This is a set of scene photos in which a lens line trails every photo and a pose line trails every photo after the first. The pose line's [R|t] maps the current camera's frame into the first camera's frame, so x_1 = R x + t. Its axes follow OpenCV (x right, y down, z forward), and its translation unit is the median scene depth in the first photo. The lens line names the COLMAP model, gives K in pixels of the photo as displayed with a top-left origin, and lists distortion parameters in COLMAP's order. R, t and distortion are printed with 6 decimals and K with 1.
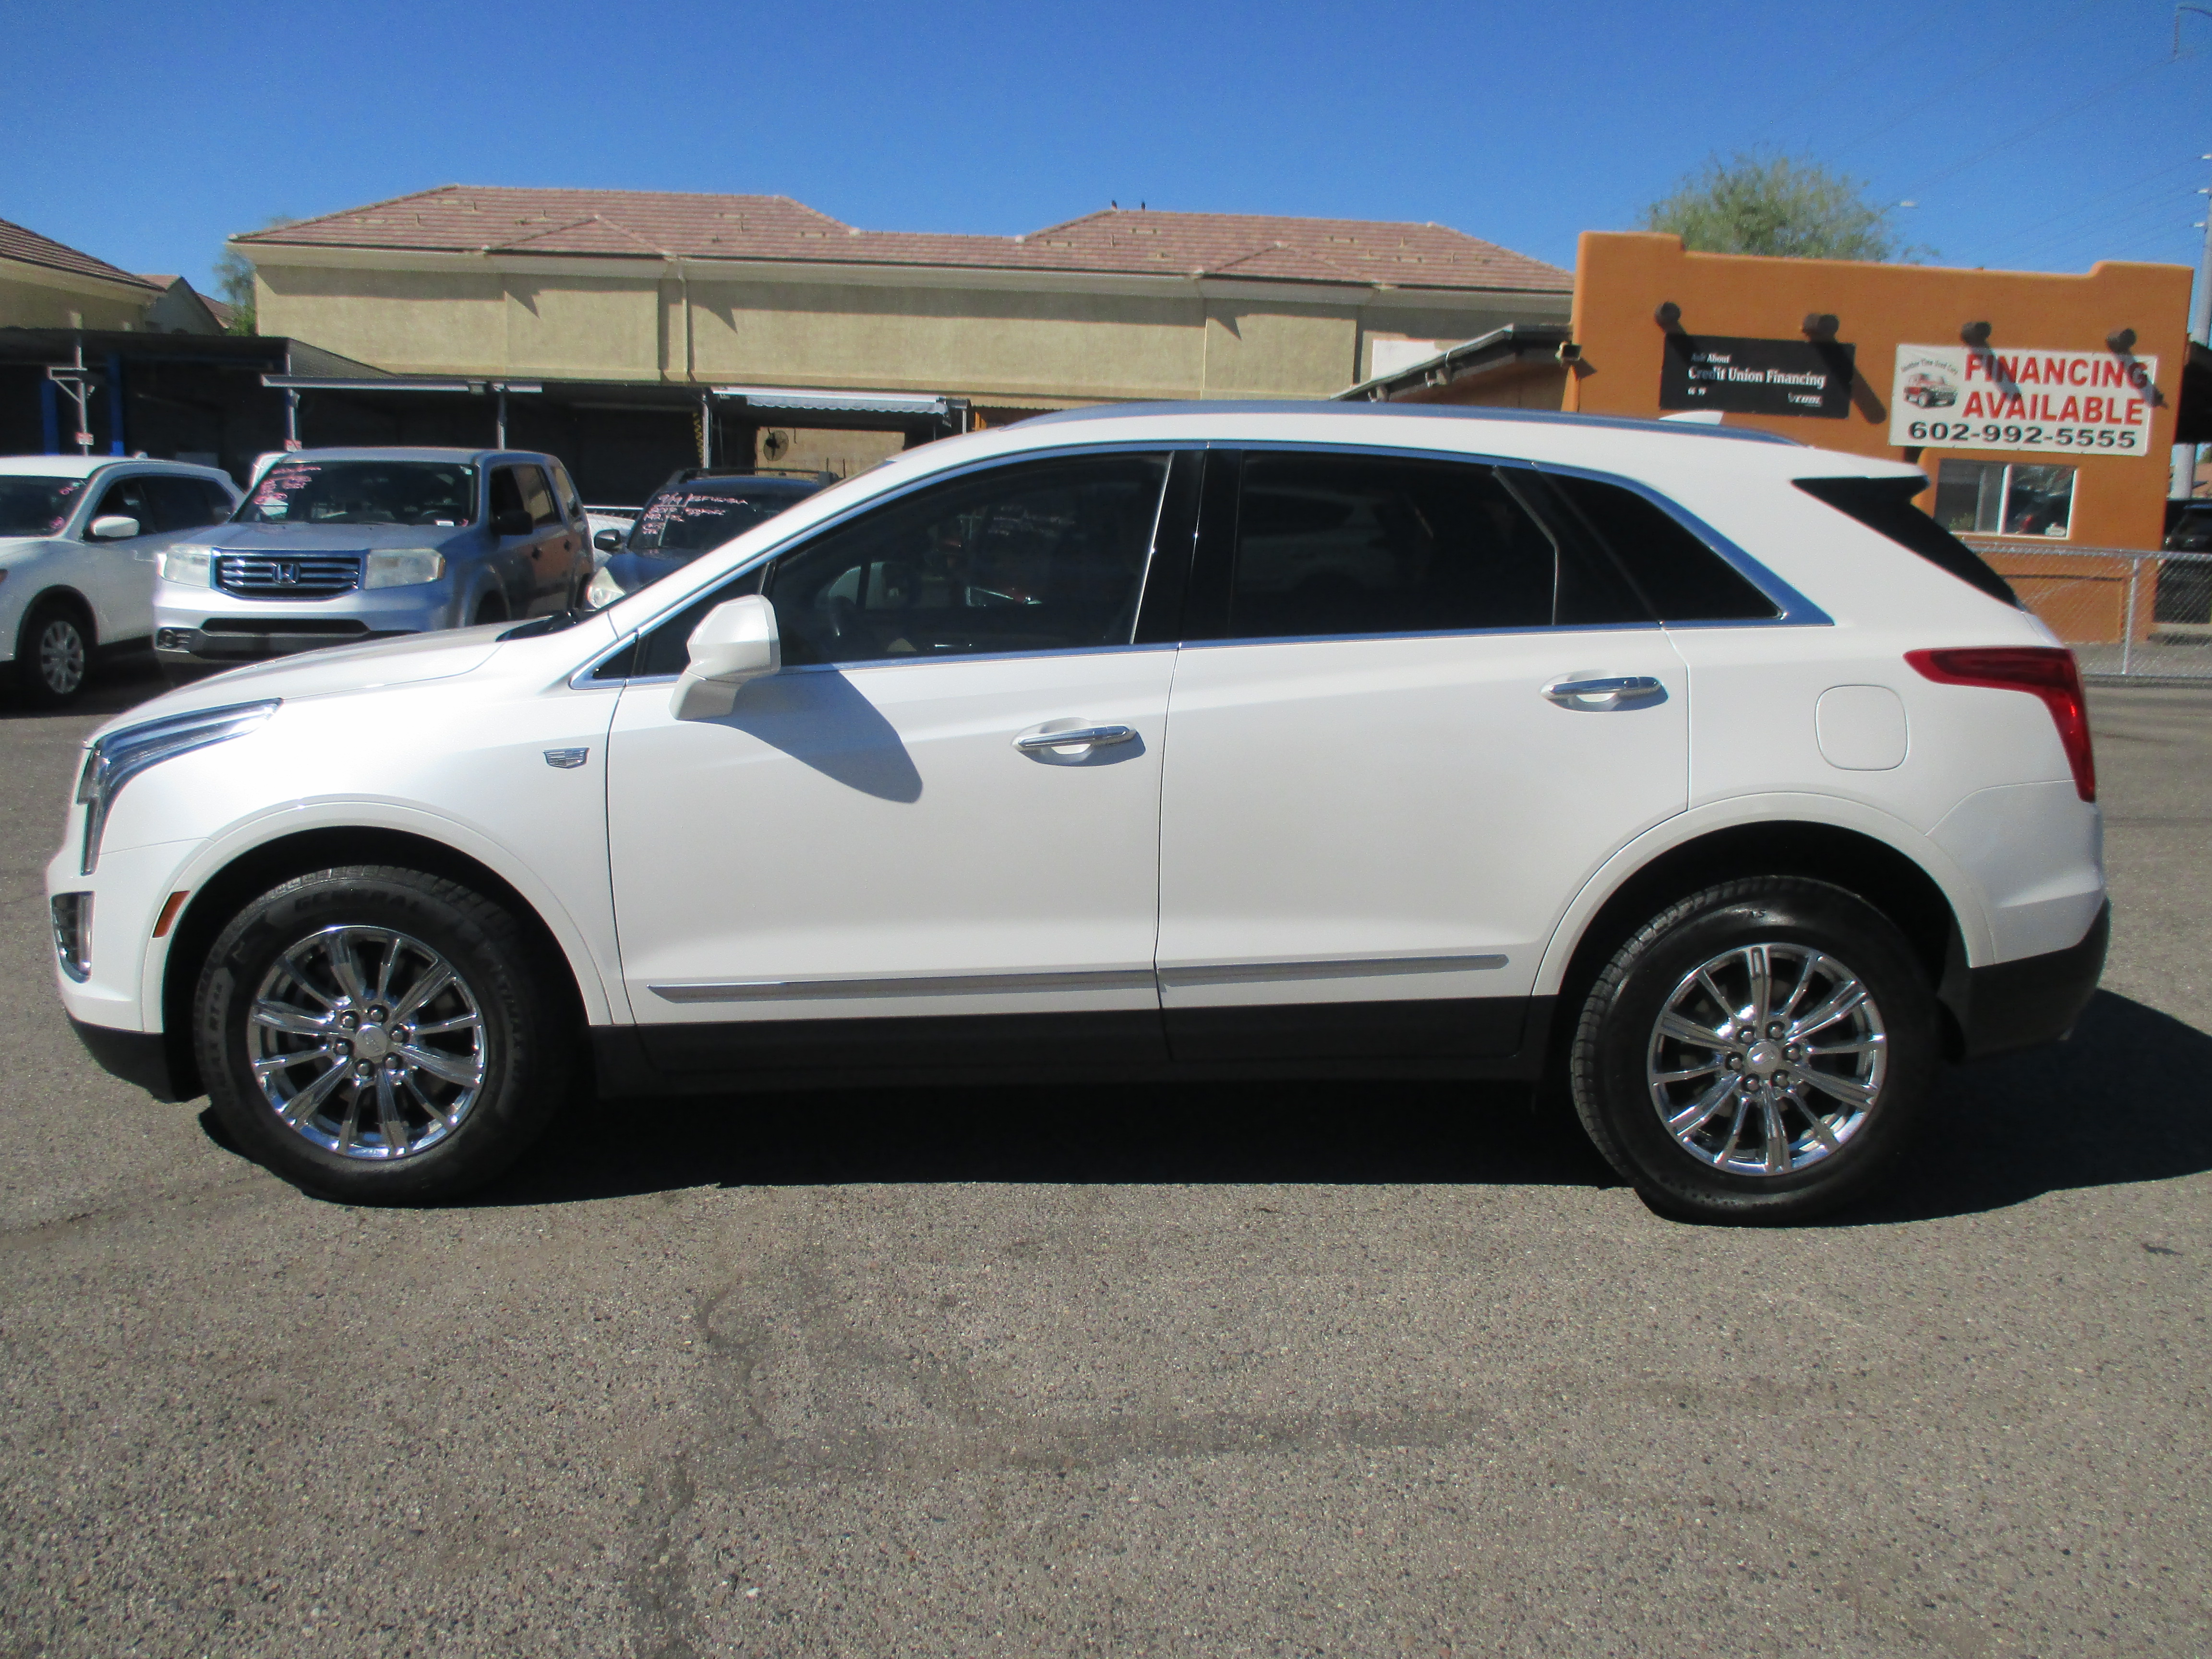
lens RADIAL K [[1880.0, 0, 1106.0], [0, 1880.0, 829.5], [0, 0, 1]] dist [-0.029067, 0.008721]
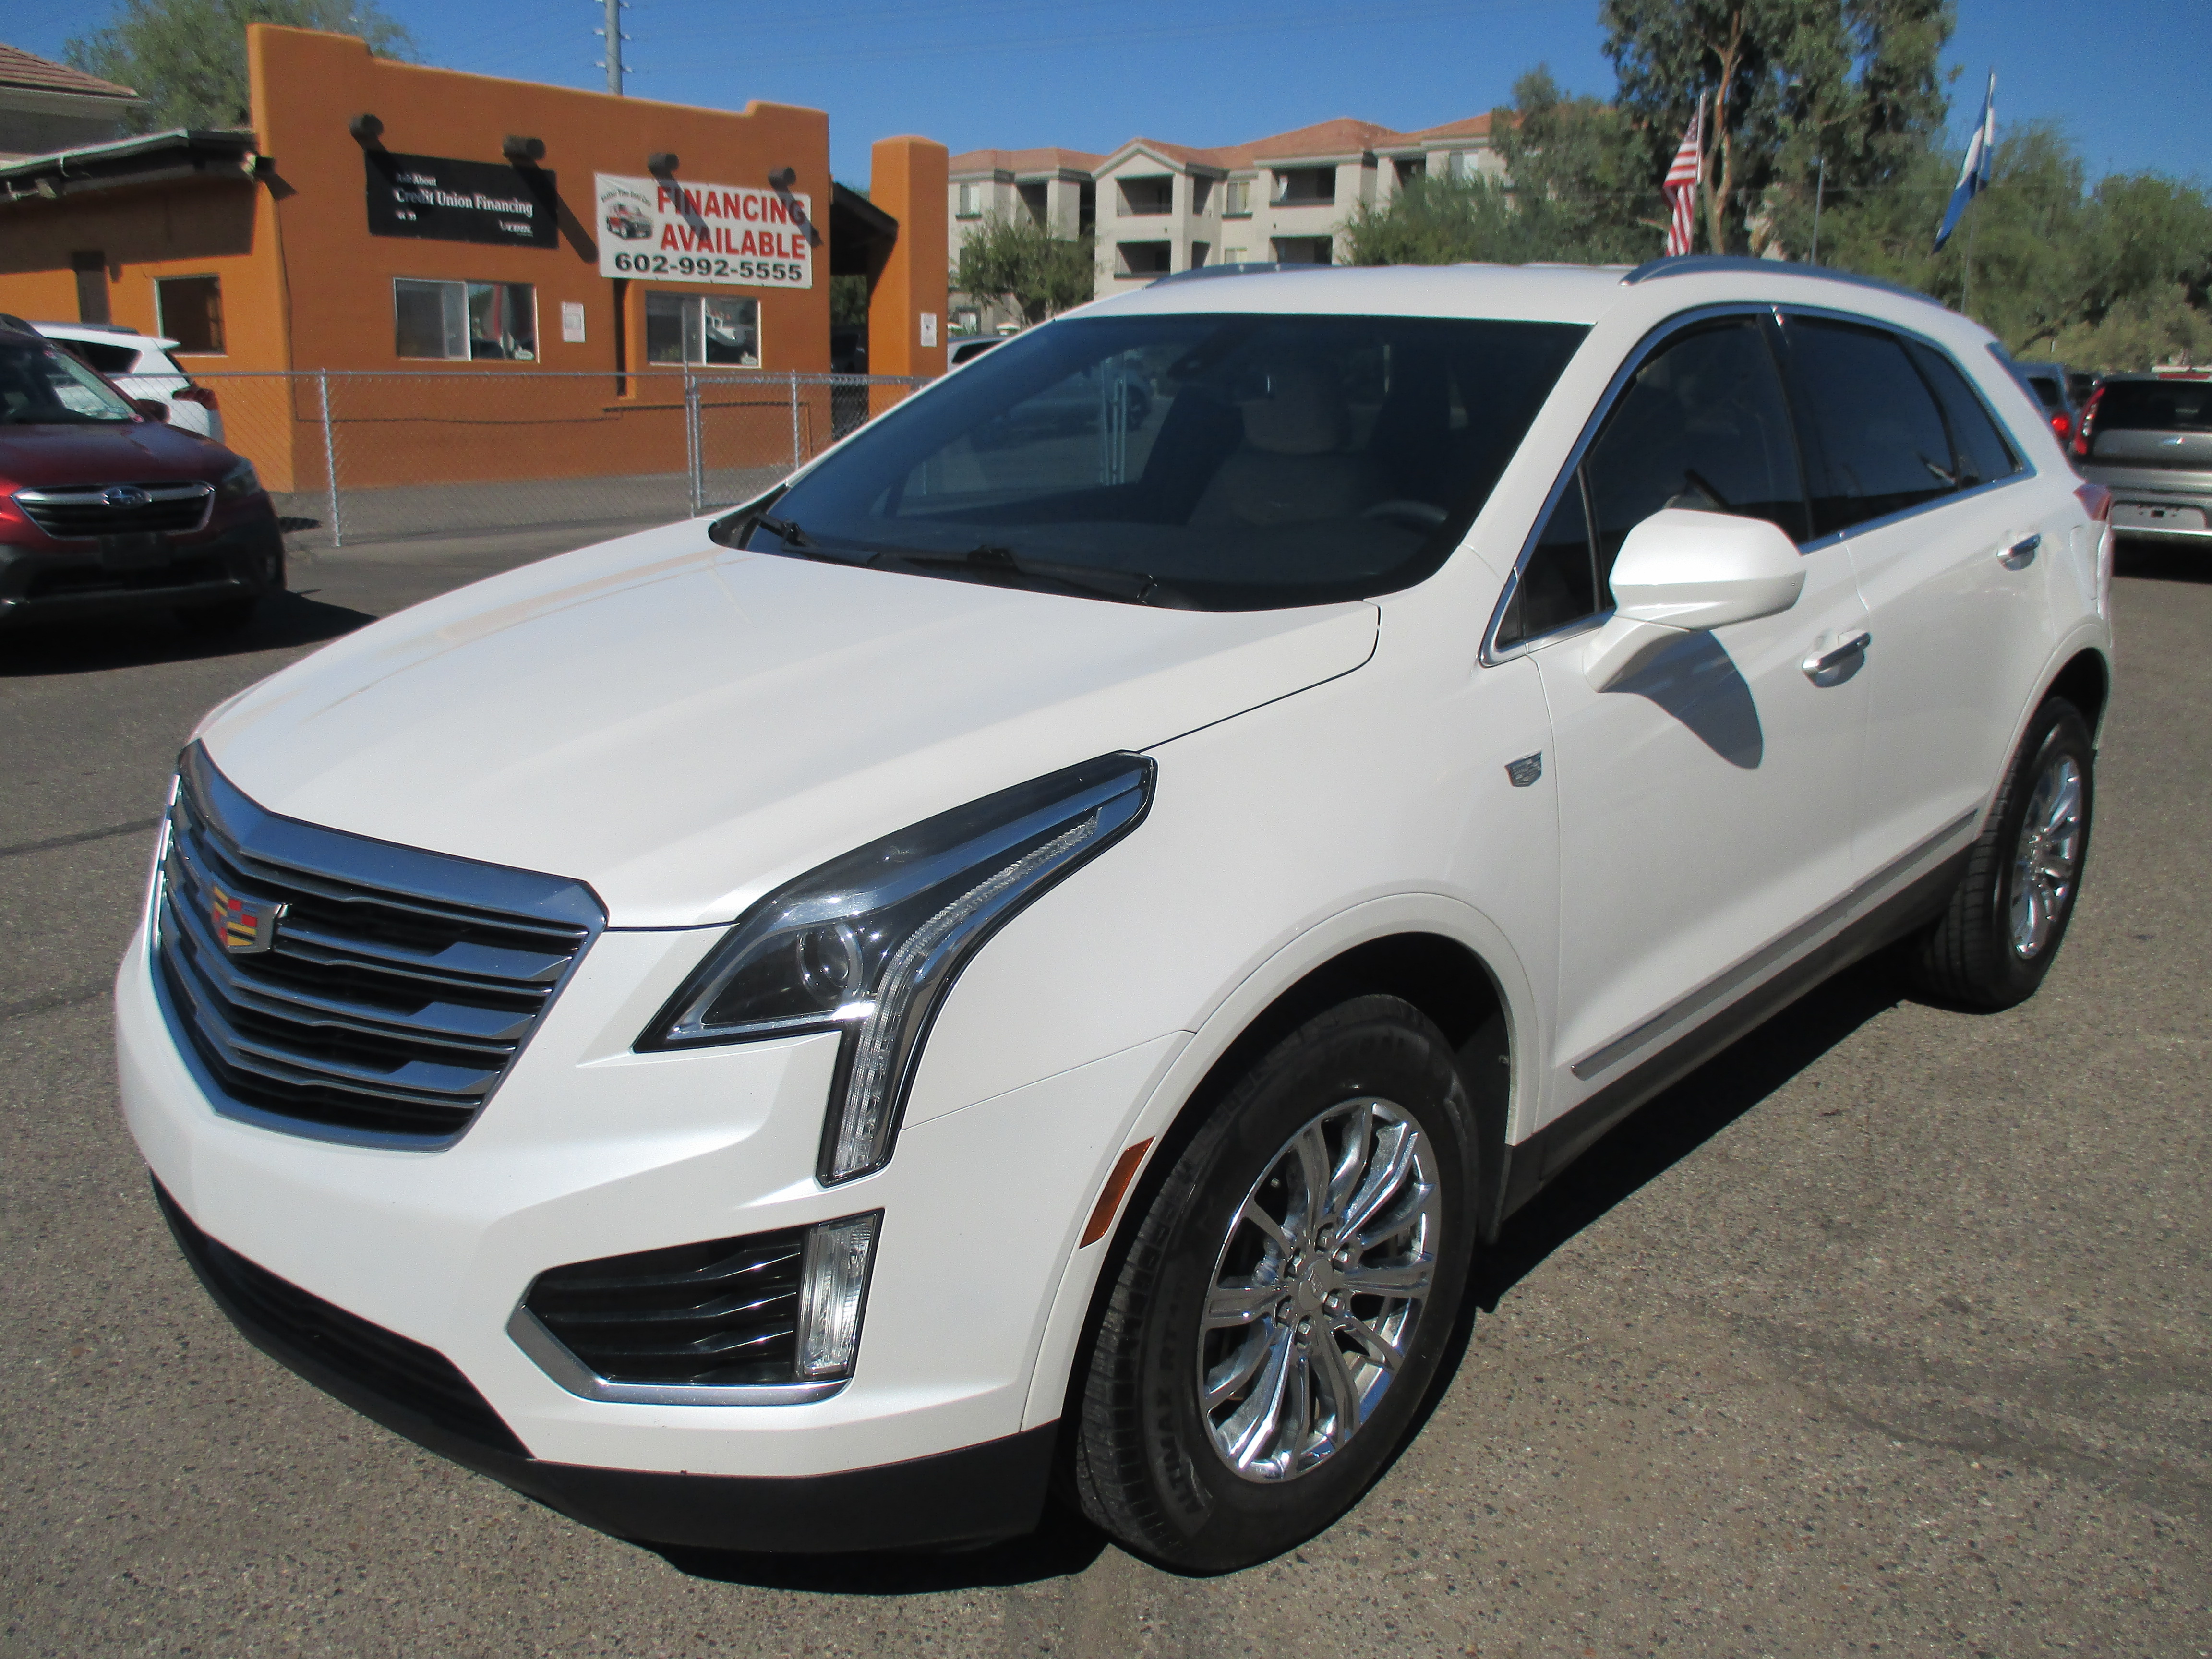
lens RADIAL K [[1880.0, 0, 1106.0], [0, 1880.0, 829.5], [0, 0, 1]] dist [-0.029067, 0.008721]
pose [[0.684469, -0.192974, 0.703038, -0.154332], [0.130547, 0.981188, 0.142224, -0.023826], [-0.717258, -0.005568, 0.696785, 0.112603]]
